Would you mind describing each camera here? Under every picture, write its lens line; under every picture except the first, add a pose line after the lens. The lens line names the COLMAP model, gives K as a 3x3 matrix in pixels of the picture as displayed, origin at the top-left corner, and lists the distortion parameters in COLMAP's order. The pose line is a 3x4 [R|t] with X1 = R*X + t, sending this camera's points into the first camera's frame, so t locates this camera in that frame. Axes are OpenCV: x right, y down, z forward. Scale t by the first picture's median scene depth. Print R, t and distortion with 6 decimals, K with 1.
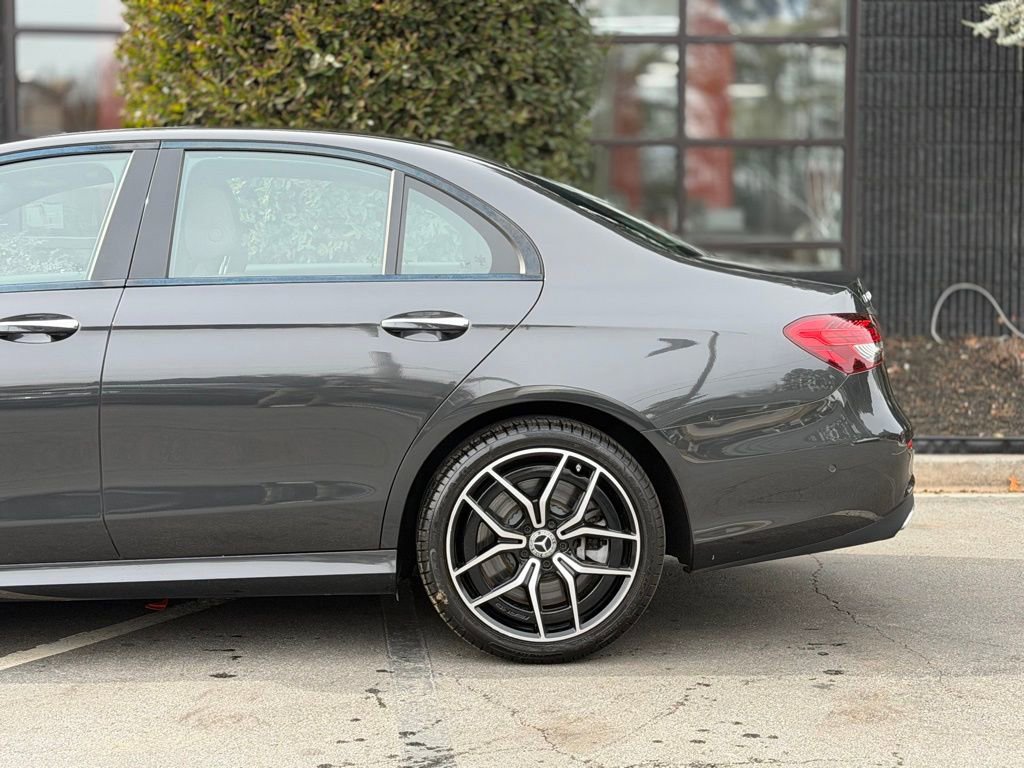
lens RADIAL K [[1956.0, 0, 520.2], [0, 1956.0, 377.4], [0, 0, 1]] dist [0.122797, 0.000000]
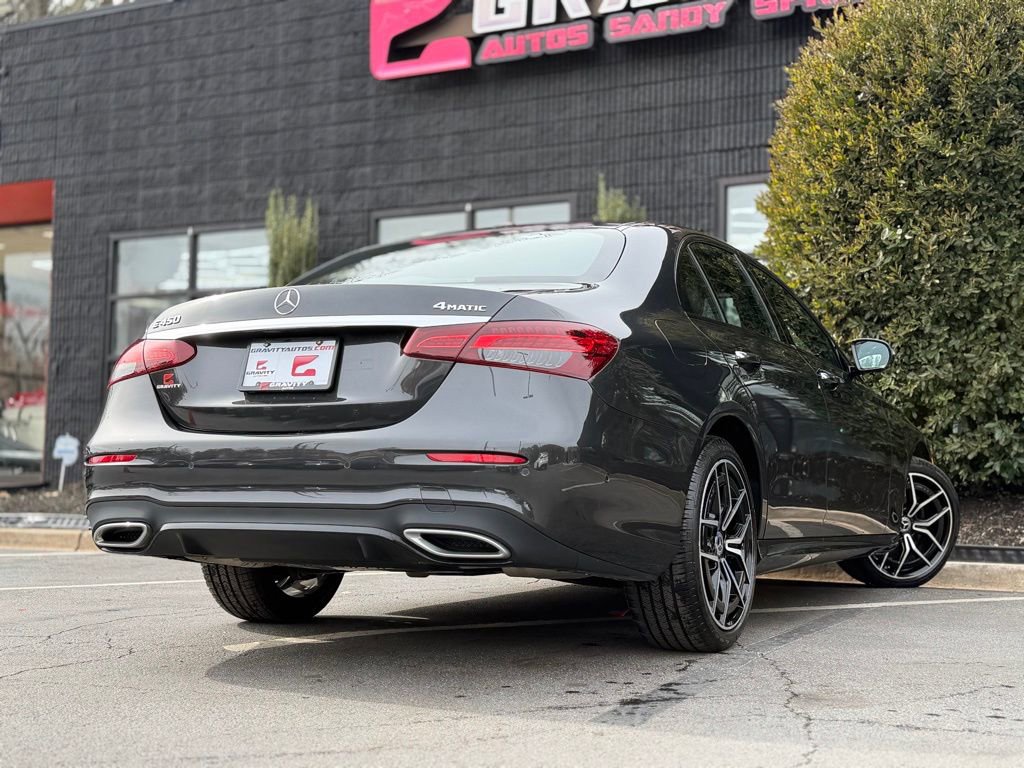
lens RADIAL K [[1404.3, 0, 507.3], [0, 1404.3, 382.3], [0, 0, 1]] dist [0.122095, 0.000000]
pose [[0.853415, -0.035455, -0.520025, 0.151189], [-0.044365, 0.989122, -0.140245, 0.067182], [0.519341, 0.142758, 0.842558, 0.124201]]
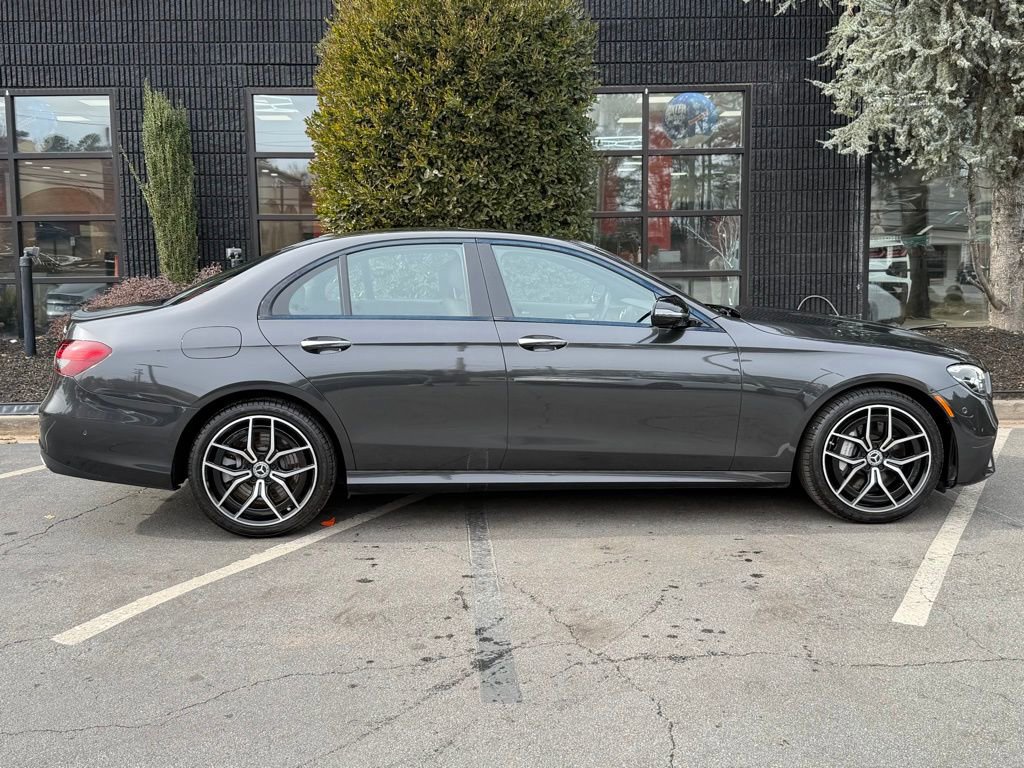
lens RADIAL K [[1058.9, 0, 513.8], [0, 1058.9, 364.4], [0, 0, 1]] dist [0.104900, 0.000000]
pose [[0.999289, -0.011897, -0.035776, 0.000101], [0.013088, 0.999362, 0.033244, -0.027128], [0.035358, -0.033689, 0.998807, 0.091501]]
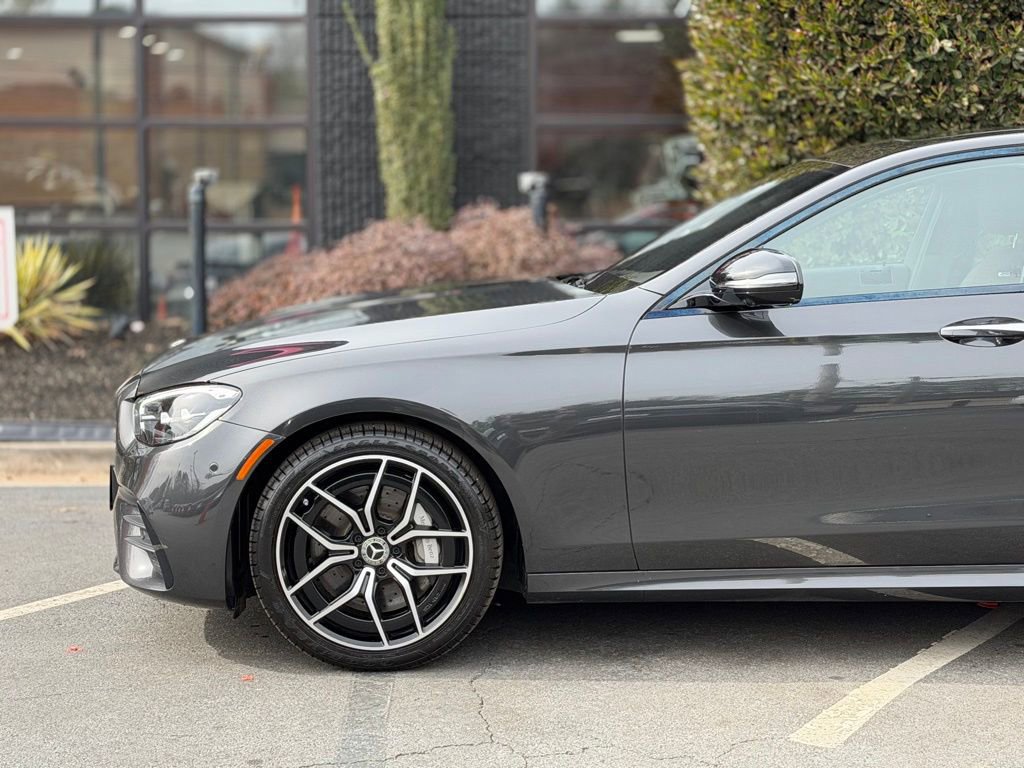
lens RADIAL K [[1923.9, 0, 489.3], [0, 1923.9, 385.8], [0, 0, 1]] dist [0.137258, 0.000000]
pose [[0.996633, 0.002354, -0.081953, -0.240066], [-0.000443, 0.999728, 0.023332, -0.011825], [0.081985, -0.023217, 0.996363, -0.003601]]
